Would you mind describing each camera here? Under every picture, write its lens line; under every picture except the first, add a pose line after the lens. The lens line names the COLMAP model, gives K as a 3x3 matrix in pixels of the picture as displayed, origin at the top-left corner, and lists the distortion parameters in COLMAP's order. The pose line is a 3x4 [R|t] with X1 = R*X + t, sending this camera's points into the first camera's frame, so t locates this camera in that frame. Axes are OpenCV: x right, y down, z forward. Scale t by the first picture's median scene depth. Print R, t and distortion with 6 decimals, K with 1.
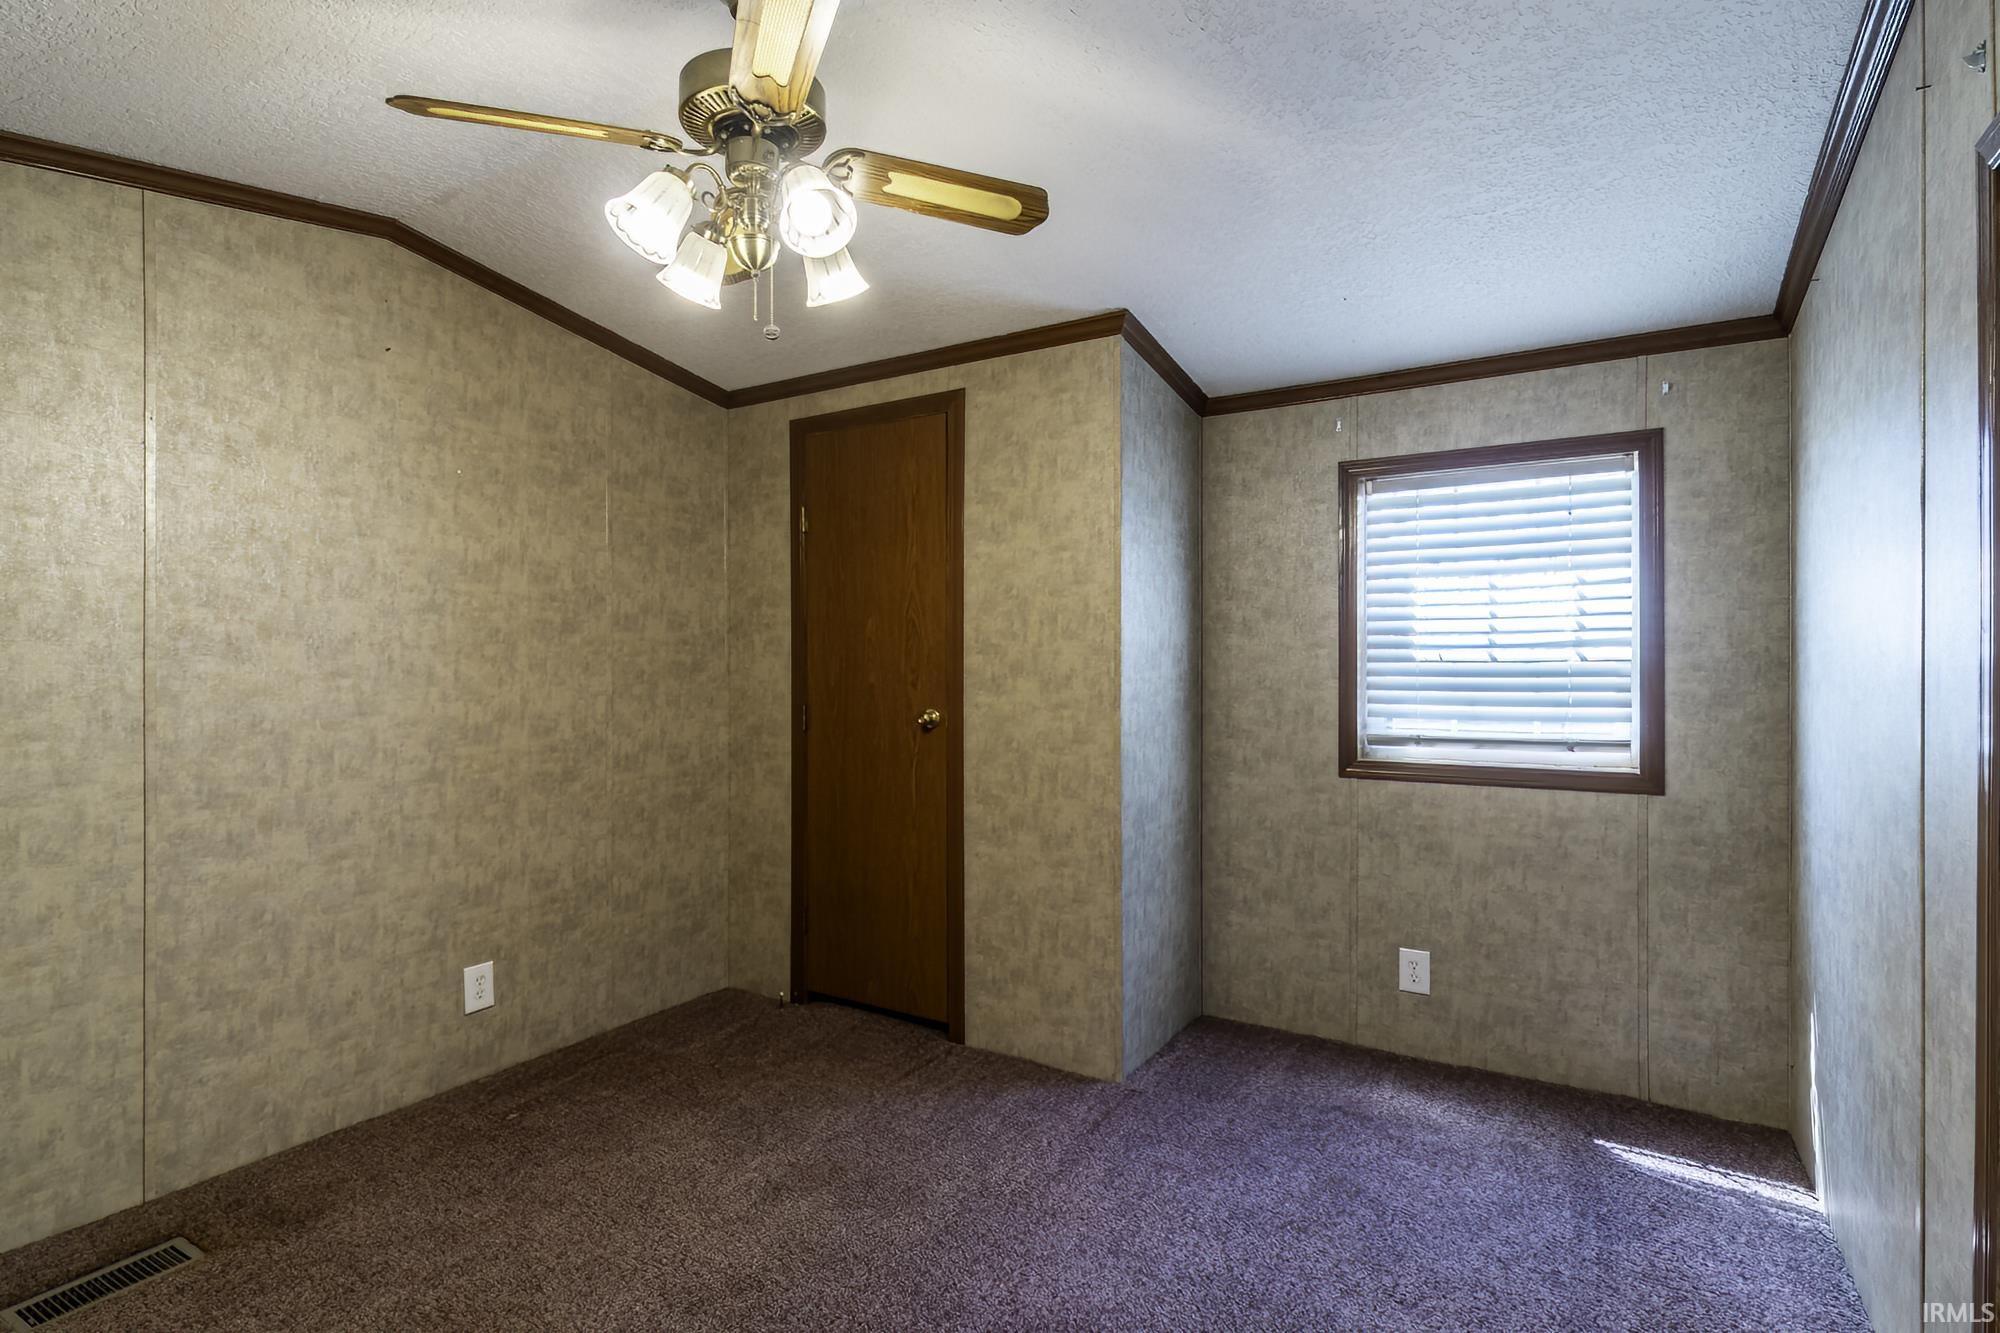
lens RADIAL K [[980.6, 0, 993.4], [0, 980.6, 667.1], [0, 0, 1]] dist [-0.008323, 0.000198]
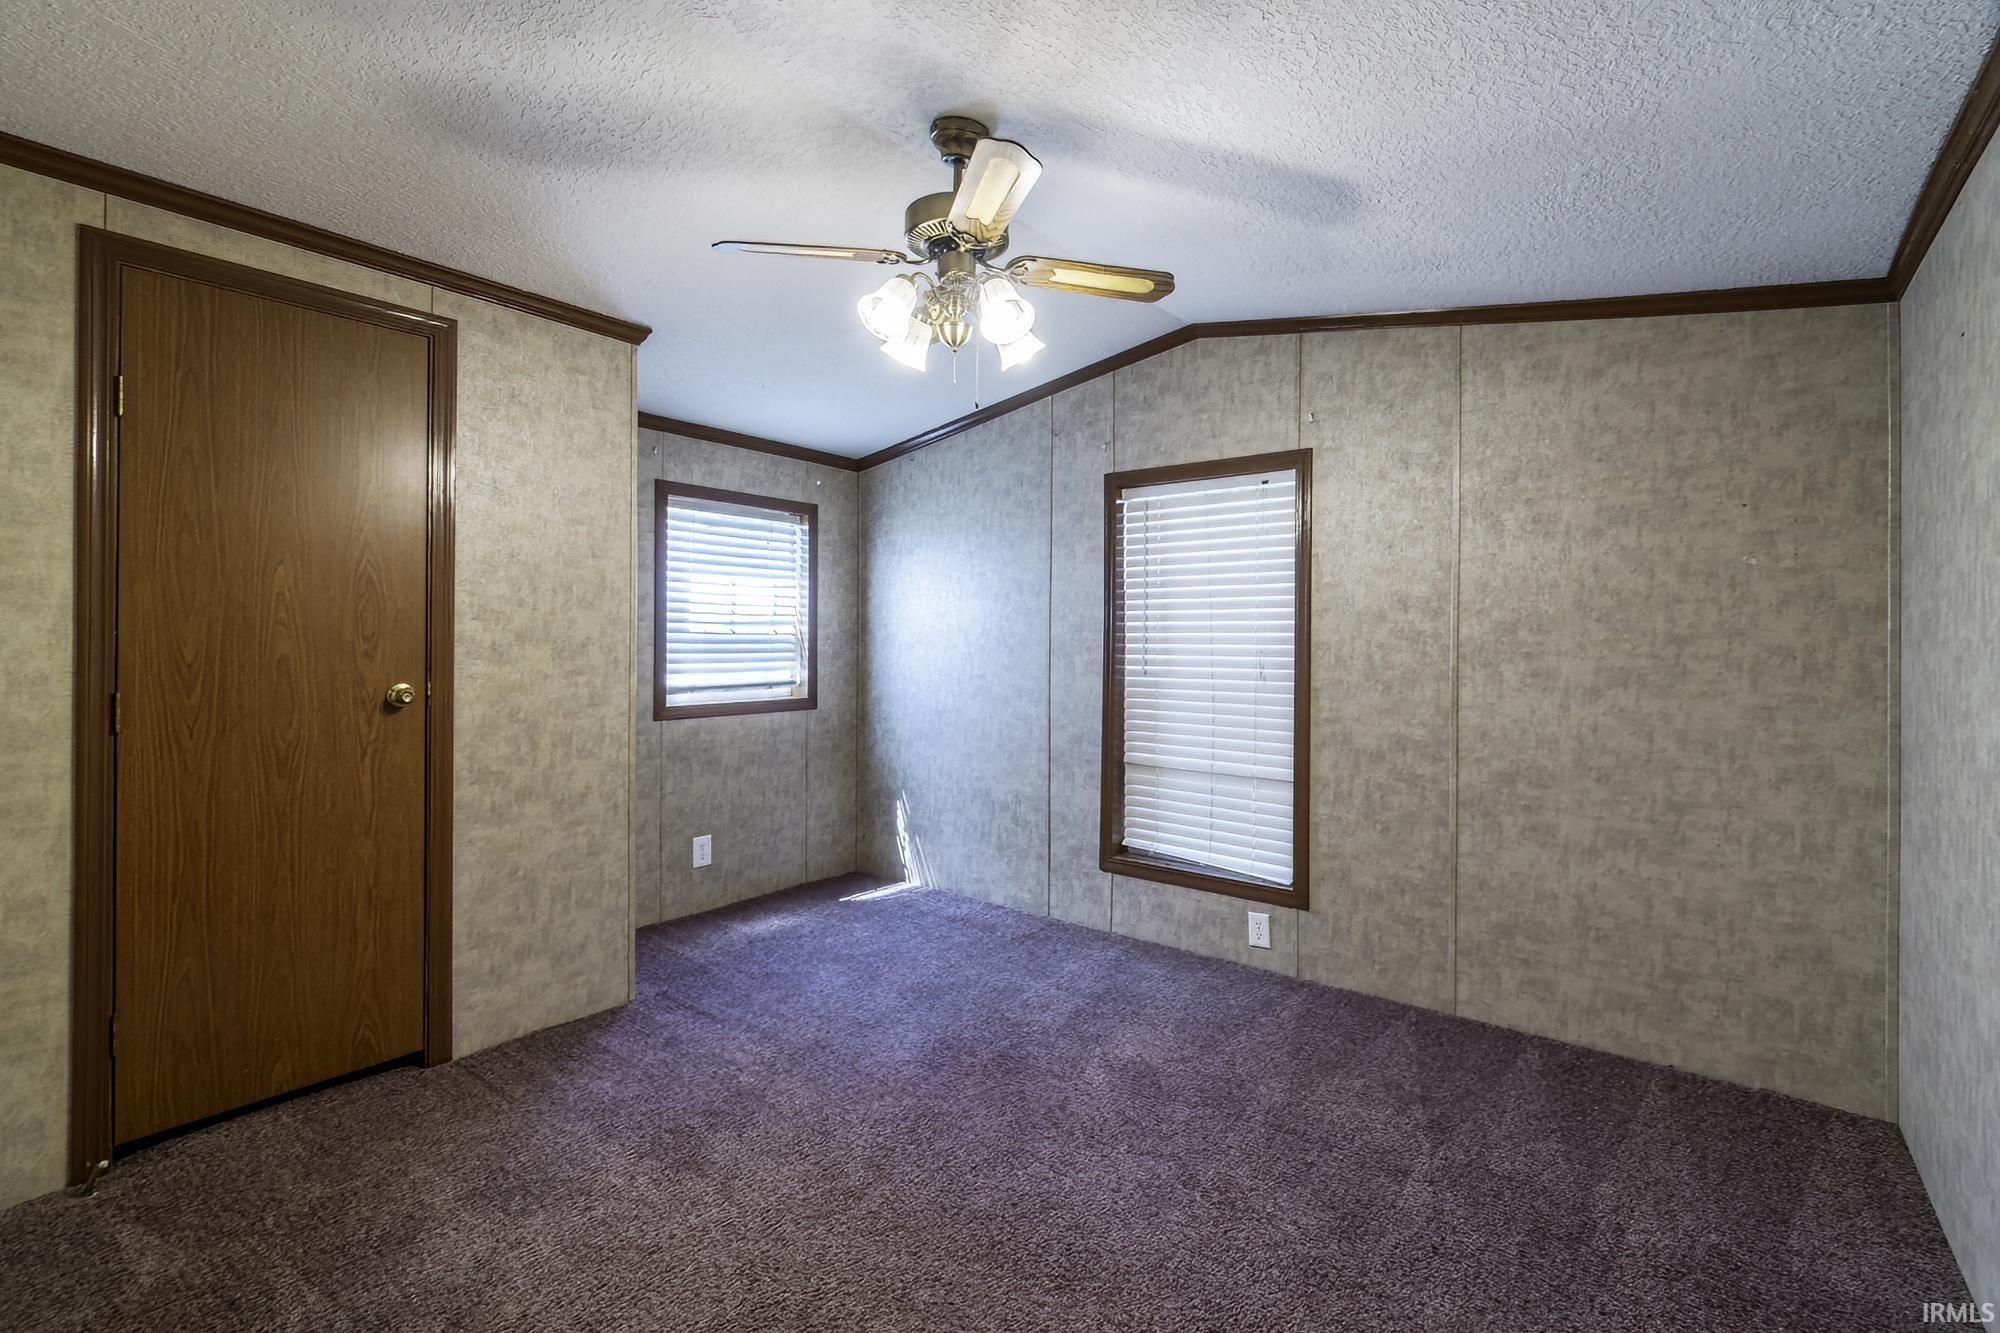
lens RADIAL K [[882.0, 0, 1004.4], [0, 882.0, 634.7], [0, 0, 1]] dist [-0.007140, 0.001424]
pose [[0.101277, 0.006938, 0.994834, -0.824889], [-0.005830, 0.999963, -0.006380, 0.002677], [-0.994841, -0.005154, 0.101314, 0.452386]]
